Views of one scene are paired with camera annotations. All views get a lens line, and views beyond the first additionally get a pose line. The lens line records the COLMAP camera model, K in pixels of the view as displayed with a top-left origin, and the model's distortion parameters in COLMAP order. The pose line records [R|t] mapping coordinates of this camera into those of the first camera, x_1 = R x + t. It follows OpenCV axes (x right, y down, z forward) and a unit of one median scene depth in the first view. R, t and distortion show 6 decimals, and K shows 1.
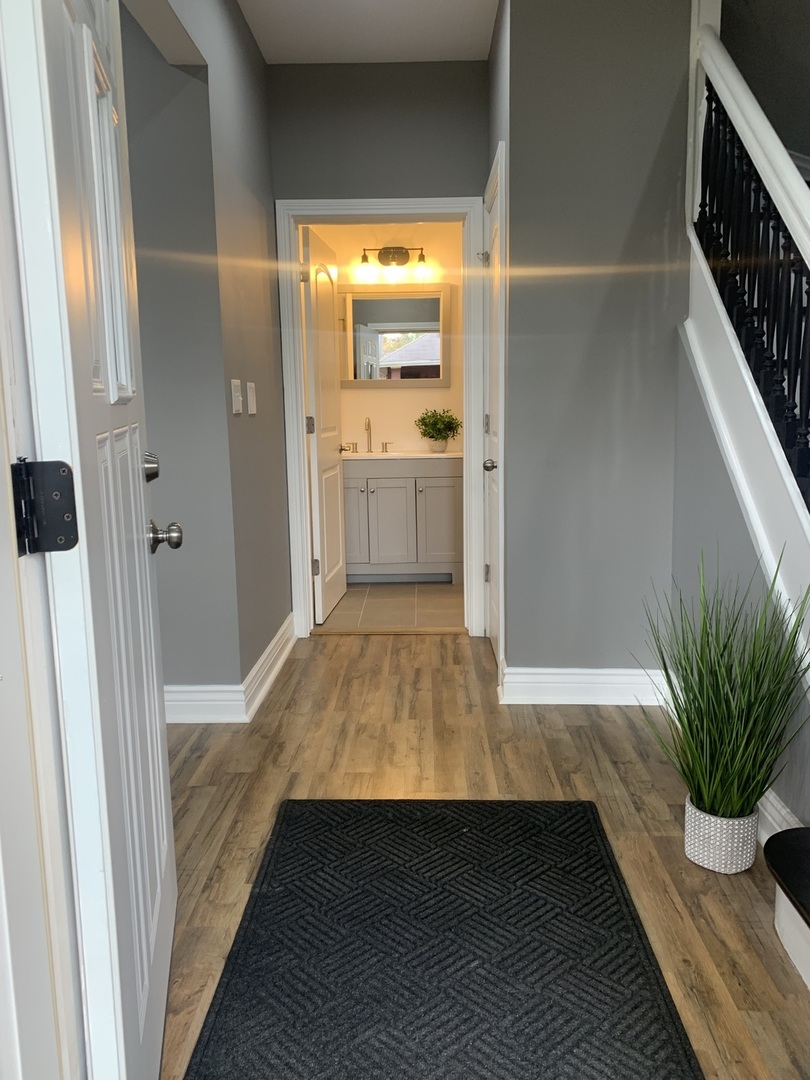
lens RADIAL K [[876.9, 0, 411.0], [0, 876.9, 535.4], [0, 0, 1]] dist [0.047844, -0.057919]
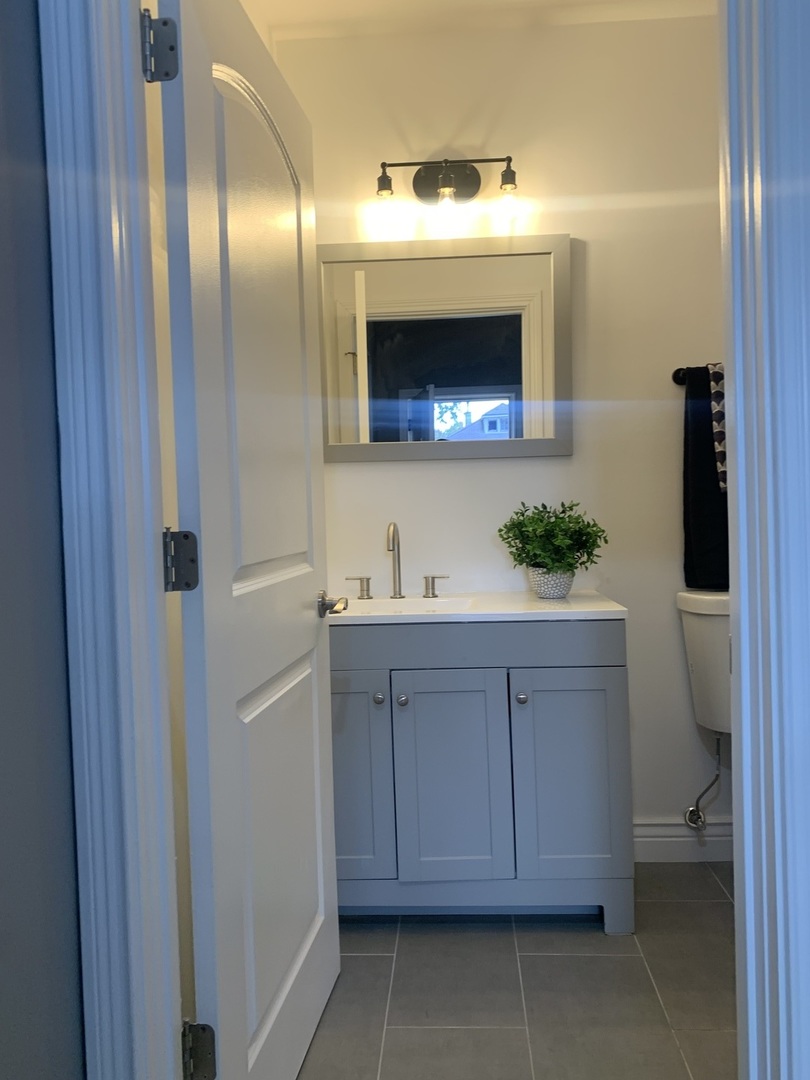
lens RADIAL K [[876.9, 0, 406.9], [0, 876.9, 535.3], [0, 0, 1]] dist [0.047844, -0.057919]
pose [[0.999118, -0.010617, -0.040625, -0.042821], [0.006047, 0.993802, -0.111003, -0.141608], [0.041551, 0.110660, 0.992989, 1.001468]]
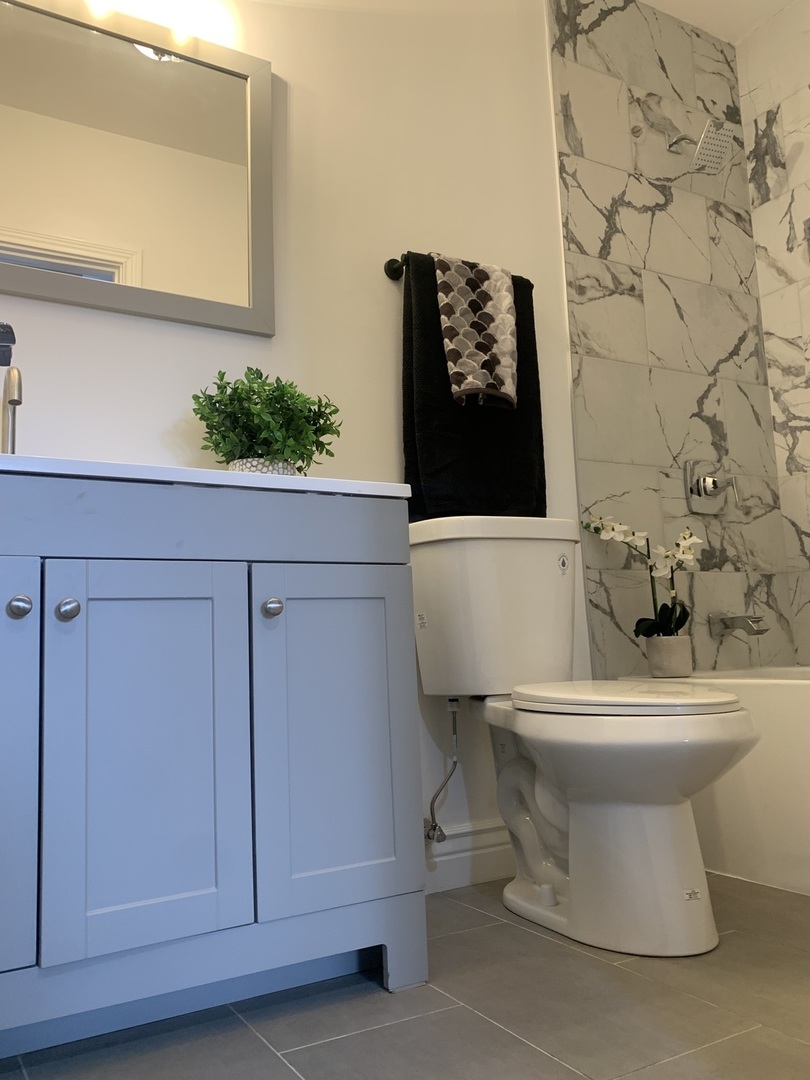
lens RADIAL K [[876.9, 0, 397.0], [0, 876.9, 533.1], [0, 0, 1]] dist [0.047844, -0.057919]
pose [[0.858228, 0.055668, 0.510241, -0.151872], [0.097243, 0.958462, -0.268132, -0.001887], [-0.503973, 0.279736, 0.817165, 1.321318]]
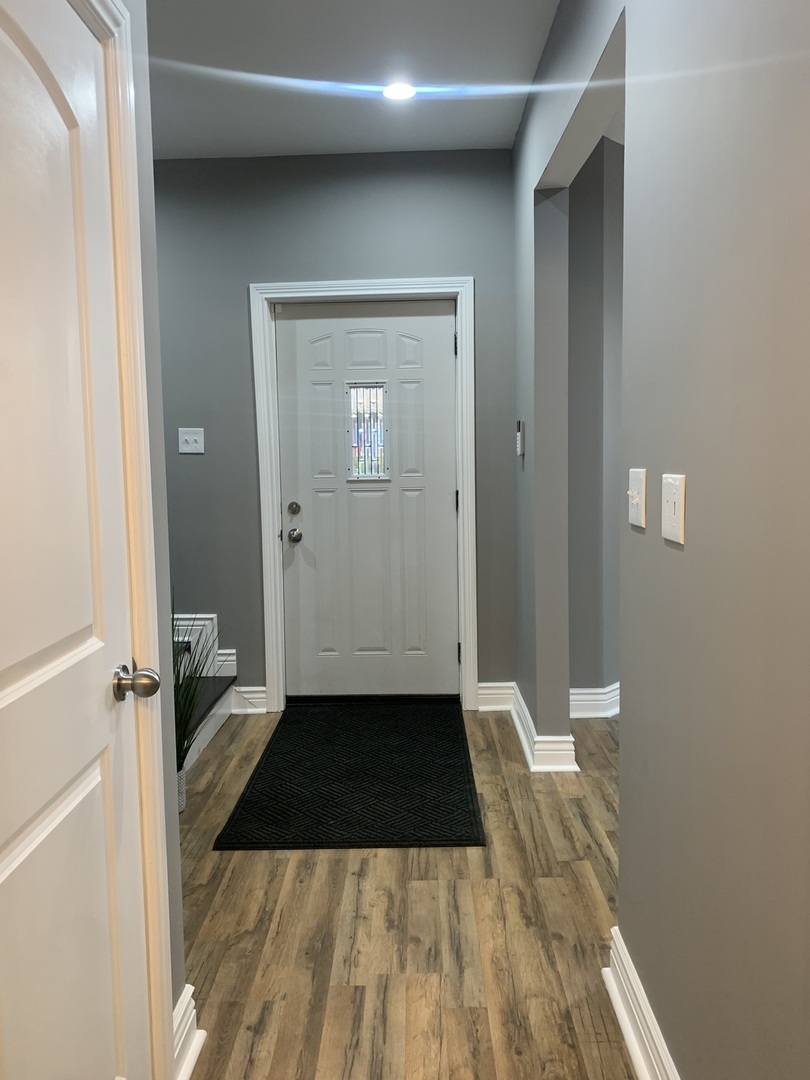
lens RADIAL K [[791.6, 0, 402.3], [0, 791.6, 534.4], [0, 0, 1]] dist [0.005220, -0.022431]
pose [[-0.999403, 0.034549, 0.000386, -0.044239], [0.033572, 0.968379, 0.247213, -0.277704], [0.008168, 0.247078, -0.968961, 1.566613]]
